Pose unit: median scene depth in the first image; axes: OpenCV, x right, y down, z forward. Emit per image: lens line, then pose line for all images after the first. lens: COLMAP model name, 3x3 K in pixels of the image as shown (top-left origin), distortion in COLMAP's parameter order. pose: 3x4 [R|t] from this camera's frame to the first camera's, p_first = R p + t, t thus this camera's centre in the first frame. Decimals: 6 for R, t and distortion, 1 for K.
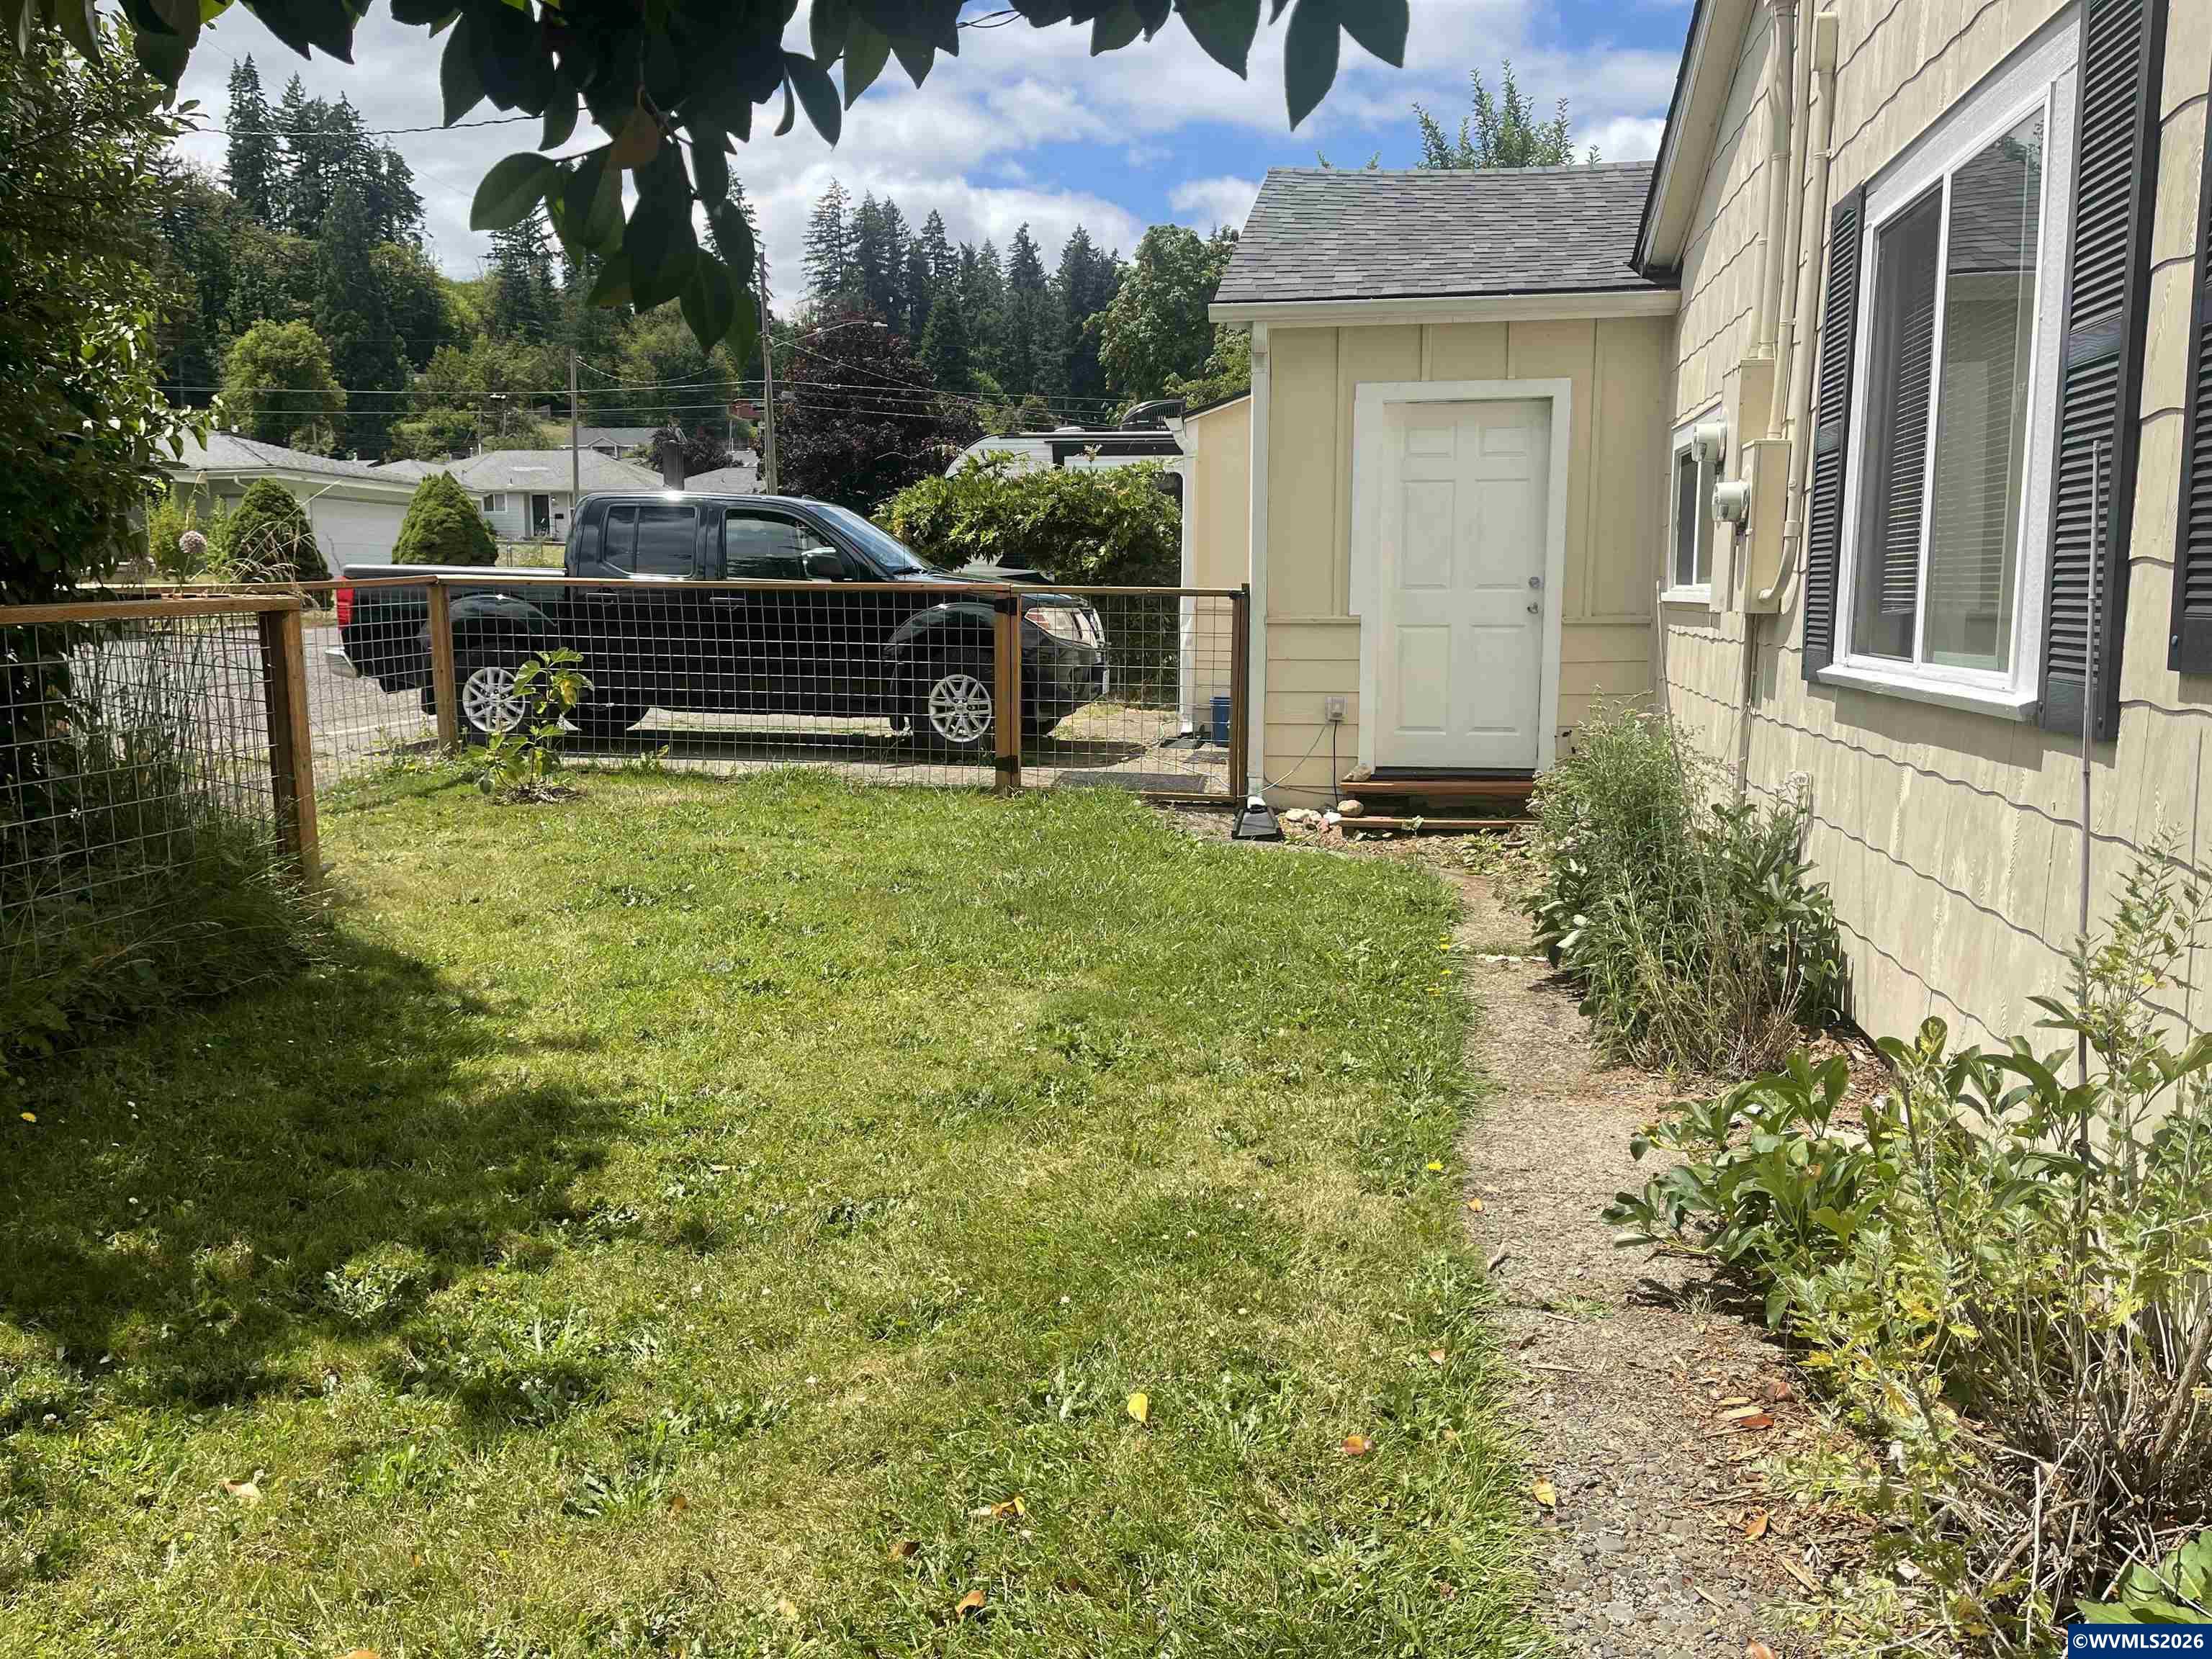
lens RADIAL K [[1558.3, 0, 1101.1], [0, 1558.3, 835.9], [0, 0, 1]] dist [0.027175, -0.002303]
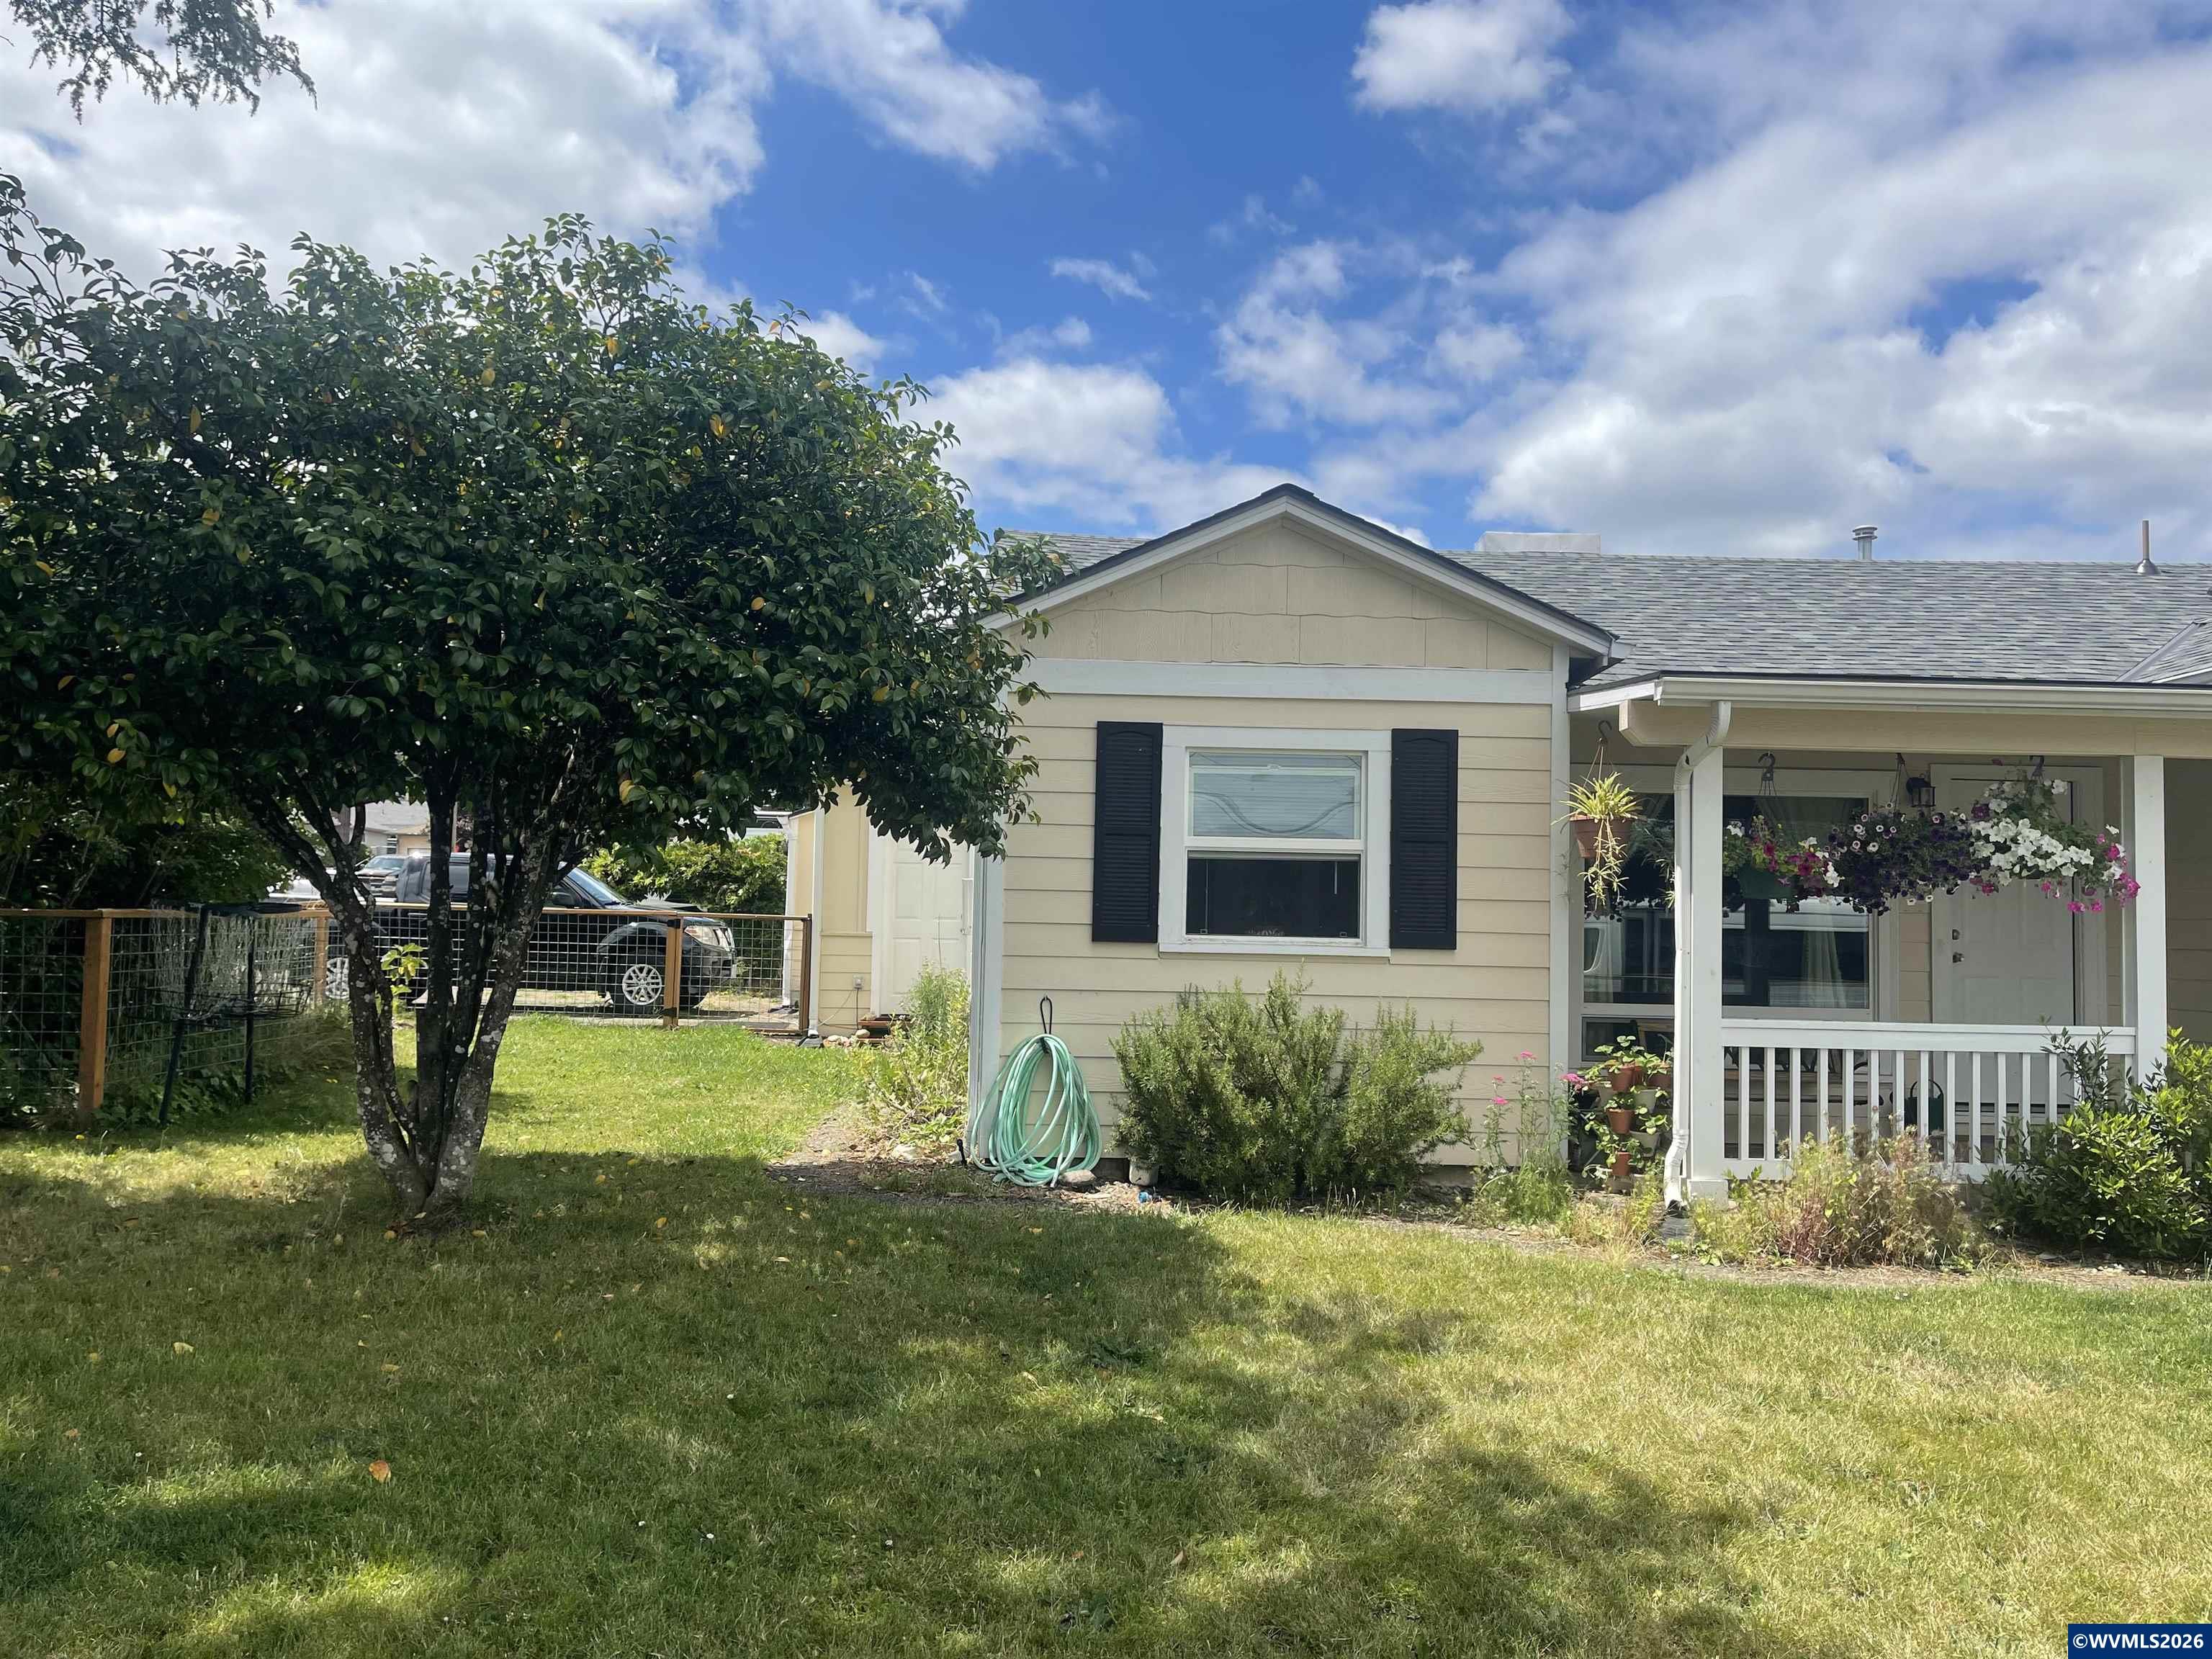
lens RADIAL K [[1699.8, 0, 1120.7], [0, 1699.8, 827.3], [0, 0, 1]] dist [0.067487, -0.001125]
pose [[0.979881, 0.028388, 0.197552, 0.046525], [0.014644, 0.976938, -0.213018, 0.154497], [-0.199044, 0.211626, 0.956868, -0.911419]]
